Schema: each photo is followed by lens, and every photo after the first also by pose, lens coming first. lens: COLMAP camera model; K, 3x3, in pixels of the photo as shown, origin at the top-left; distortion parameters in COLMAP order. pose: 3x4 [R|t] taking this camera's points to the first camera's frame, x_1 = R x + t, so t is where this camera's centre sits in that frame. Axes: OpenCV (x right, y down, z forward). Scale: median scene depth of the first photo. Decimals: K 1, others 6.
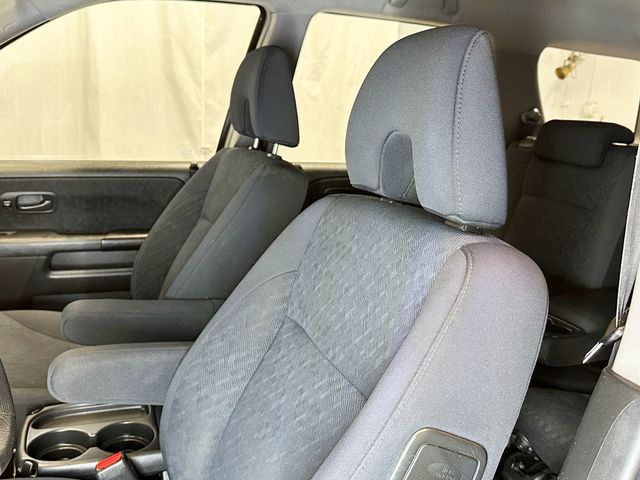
lens RADIAL K [[586.7, 0, 320.0], [0, 586.7, 240.0], [0, 0, 1]] dist [0.128785, -0.253502]
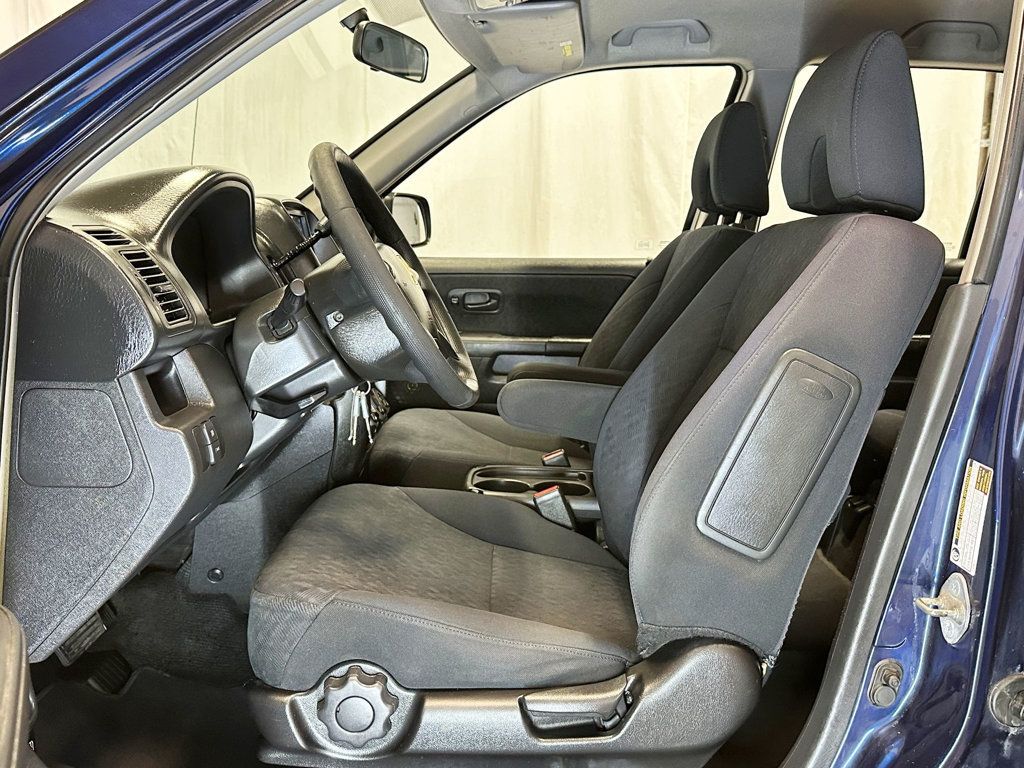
lens RADIAL K [[938.8, 0, 512.0], [0, 938.8, 384.0], [0, 0, 1]] dist [0.128785, -0.253502]
pose [[0.926110, 0.008620, -0.377156, 0.120713], [-0.044885, 0.995155, -0.087471, 0.190991], [0.374575, 0.097937, 0.922010, -0.321246]]
